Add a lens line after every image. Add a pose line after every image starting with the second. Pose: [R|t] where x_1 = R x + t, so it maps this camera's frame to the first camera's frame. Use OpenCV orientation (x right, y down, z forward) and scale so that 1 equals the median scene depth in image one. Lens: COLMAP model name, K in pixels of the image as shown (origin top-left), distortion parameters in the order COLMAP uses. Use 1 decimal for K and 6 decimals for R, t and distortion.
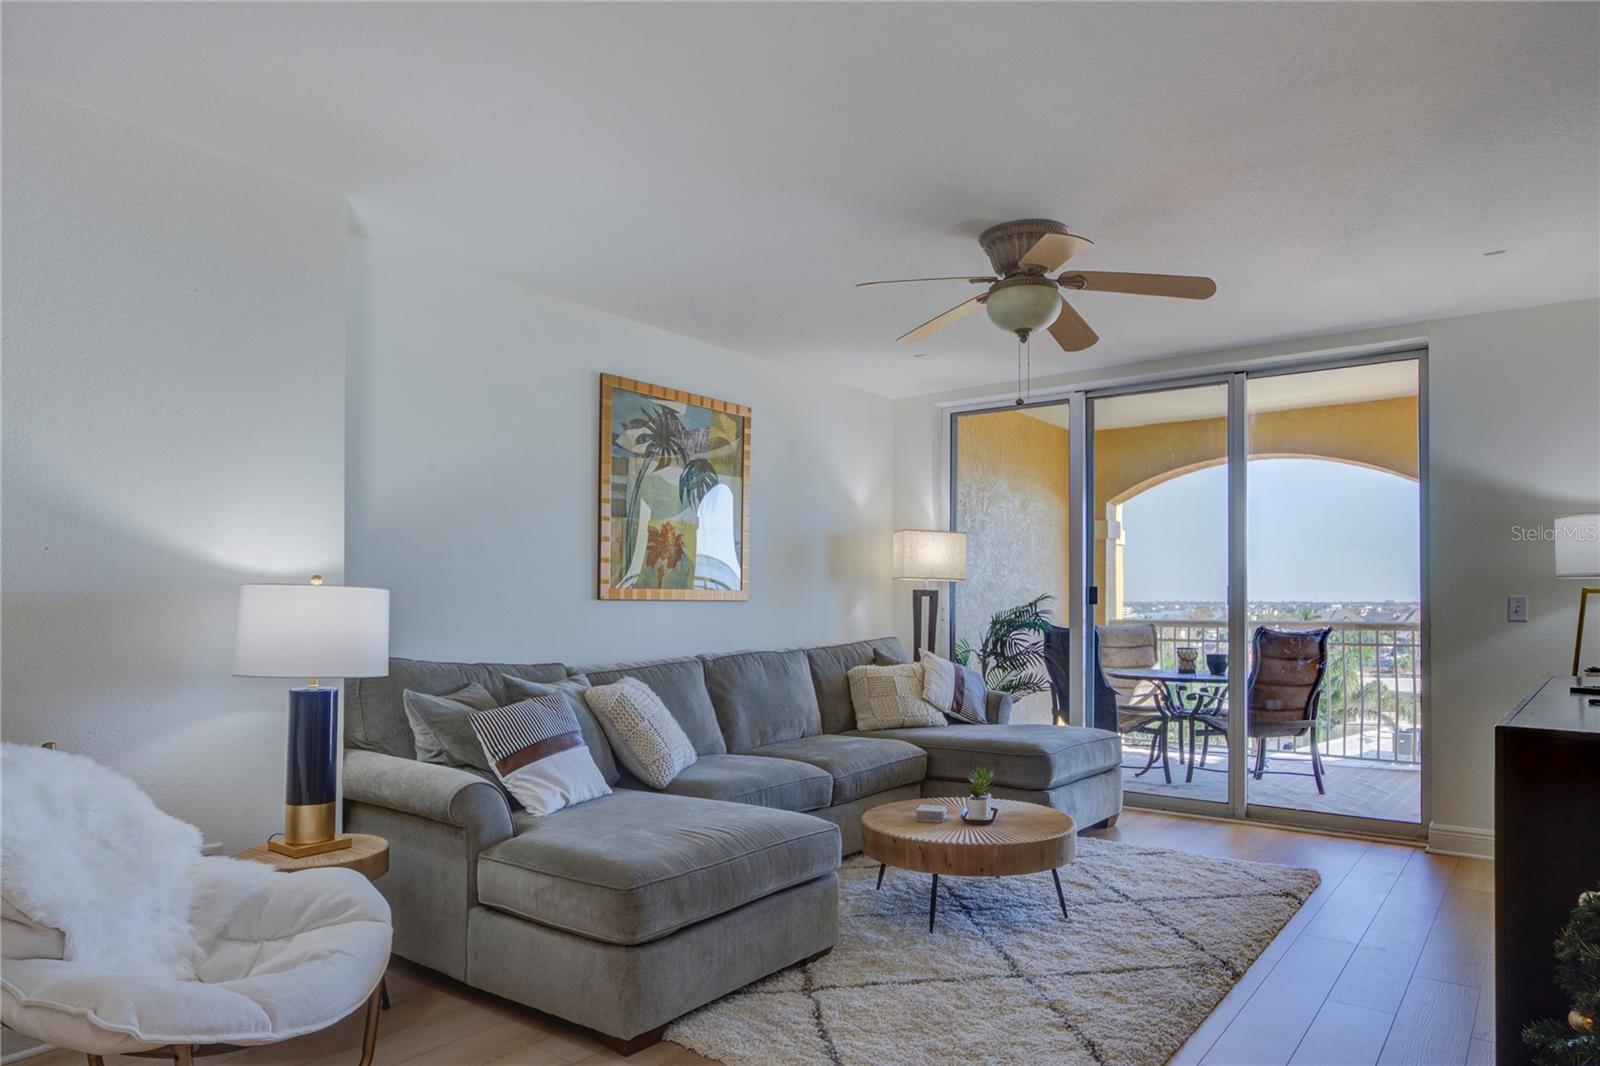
lens RADIAL K [[1014.0, 0, 797.6], [0, 1014.0, 587.4], [0, 0, 1]] dist [0.001070, -0.000627]
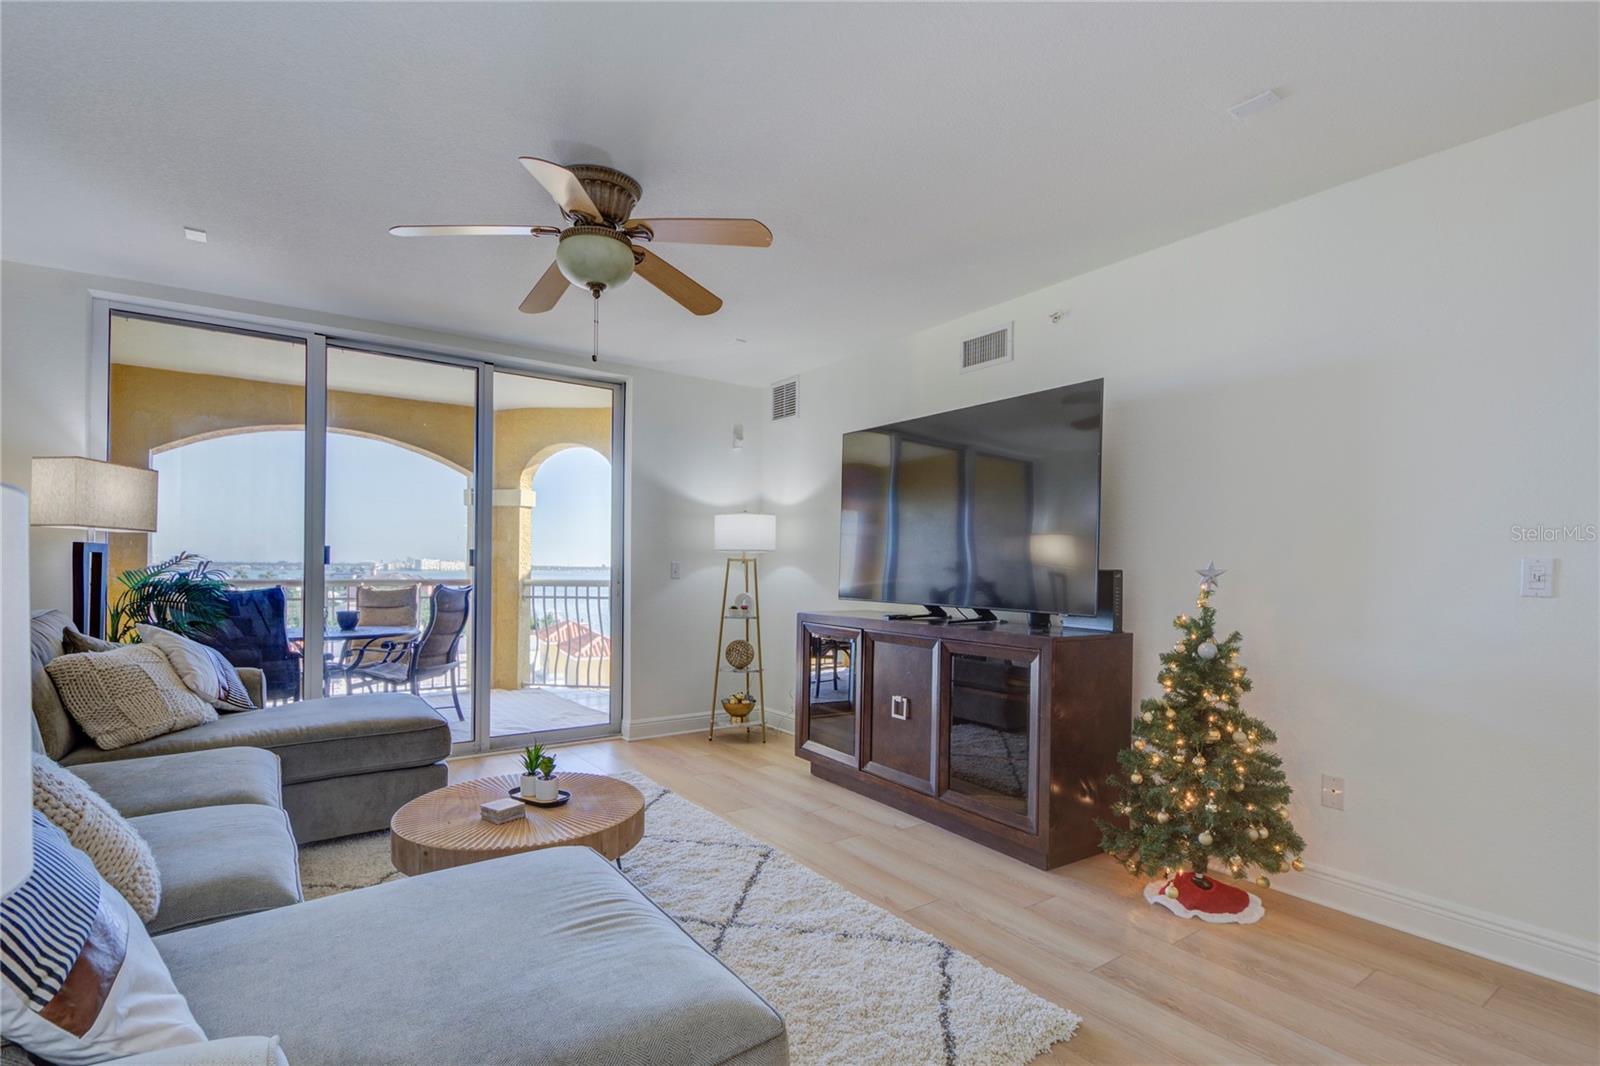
lens RADIAL K [[767.9, 0, 795.7], [0, 767.9, 574.9], [0, 0, 1]] dist [-0.002055, 0.000163]
pose [[0.285082, -0.007019, 0.958477, -0.321689], [-0.024348, 0.999597, 0.014562, 0.006088], [-0.958194, -0.027489, 0.284797, 0.449531]]
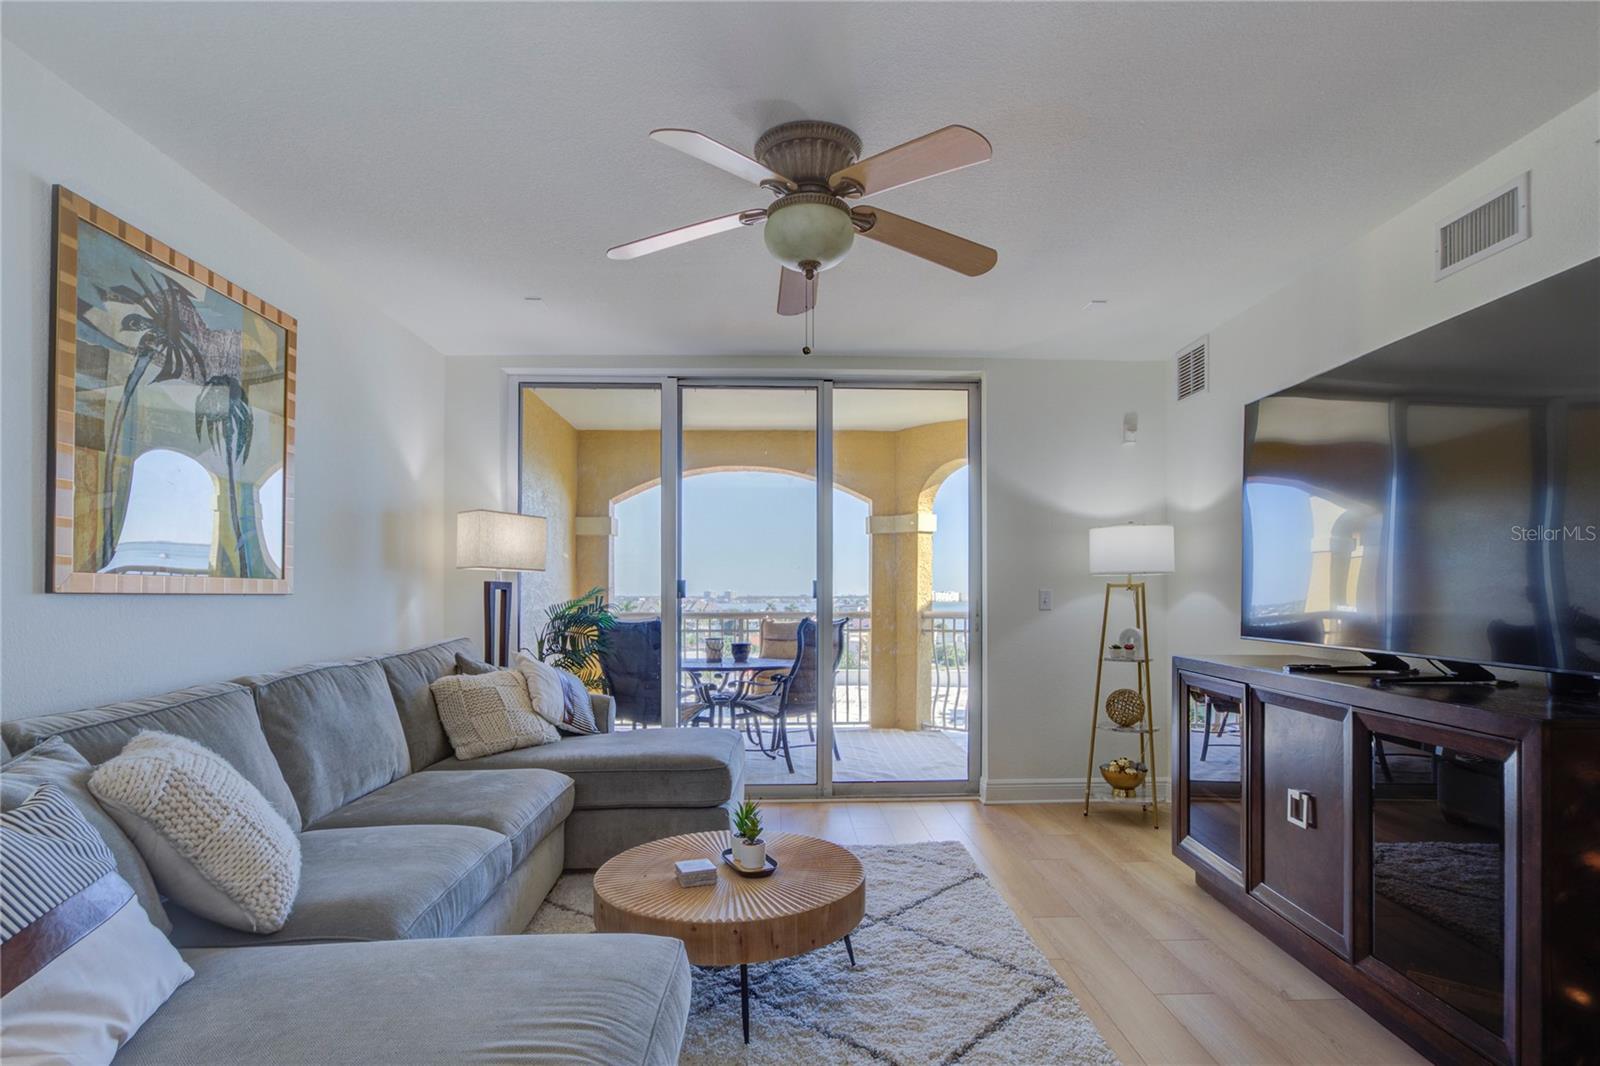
lens RADIAL K [[838.7, 0, 810.8], [0, 838.7, 591.8], [0, 0, 1]] dist [-0.001892, 0.000375]
pose [[0.767351, 0.000122, 0.641227, -0.158688], [-0.006478, 0.999950, 0.007561, 0.004778], [-0.641194, -0.009956, 0.767314, 0.356275]]
